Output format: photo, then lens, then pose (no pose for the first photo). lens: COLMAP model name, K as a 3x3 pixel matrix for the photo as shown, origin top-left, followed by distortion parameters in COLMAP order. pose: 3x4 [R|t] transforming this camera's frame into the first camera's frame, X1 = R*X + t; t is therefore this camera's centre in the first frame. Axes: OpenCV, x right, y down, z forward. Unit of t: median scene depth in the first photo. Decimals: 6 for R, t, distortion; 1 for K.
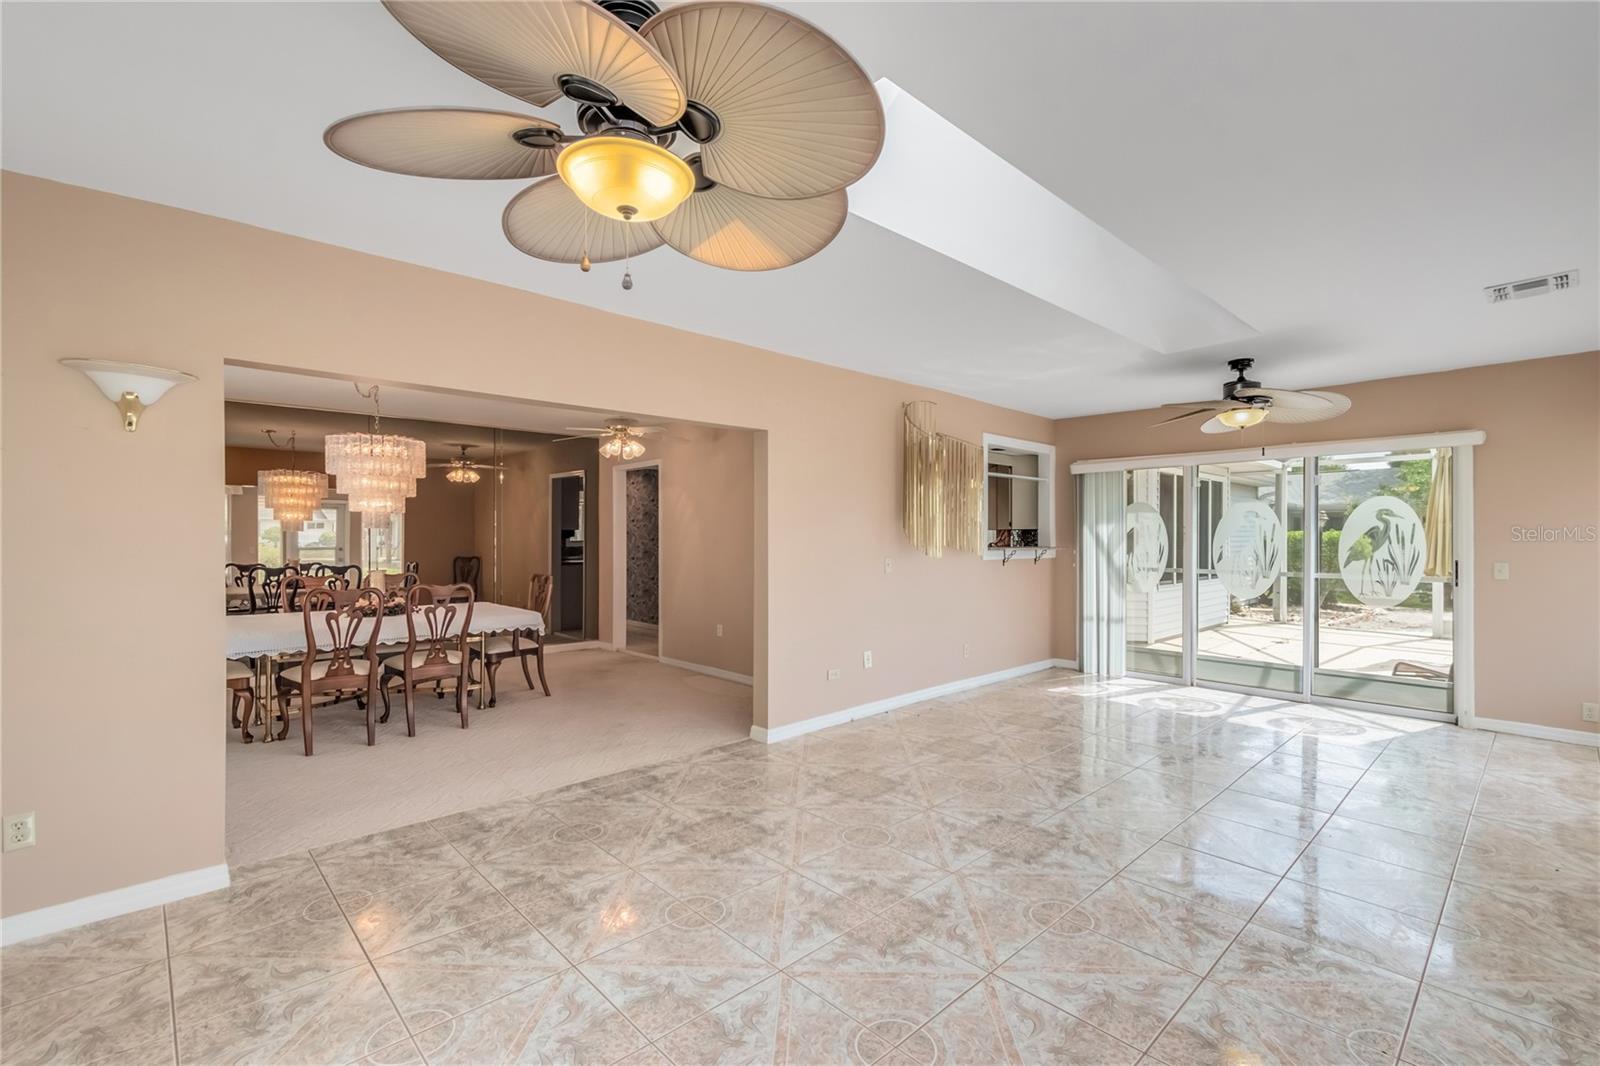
lens RADIAL K [[719.2, 0, 800.0], [0, 719.2, 531.9], [0, 0, 1]] dist [0.002367, -0.000518]
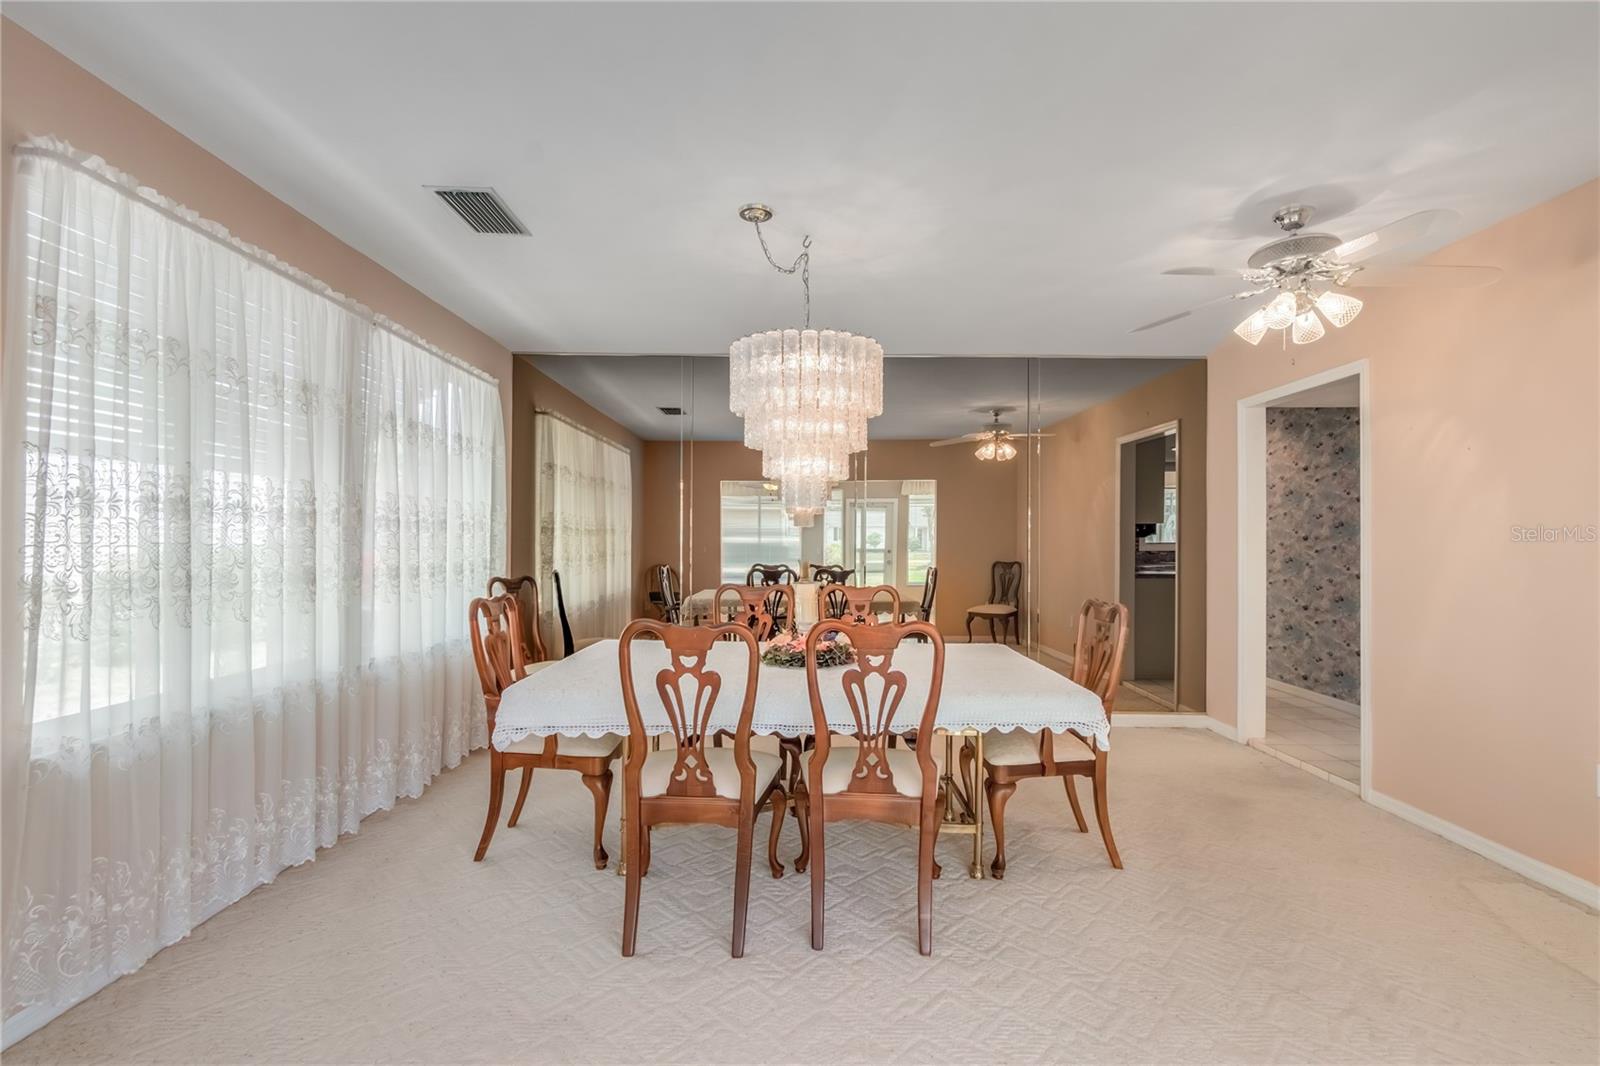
lens RADIAL K [[719.2, 0, 800.7], [0, 719.2, 534.5], [0, 0, 1]] dist [0.002367, -0.000518]
pose [[0.733310, -0.004008, -0.679883, -0.173272], [0.000670, 0.999986, -0.005172, 0.015286], [0.679894, 0.003337, 0.733302, 0.490637]]
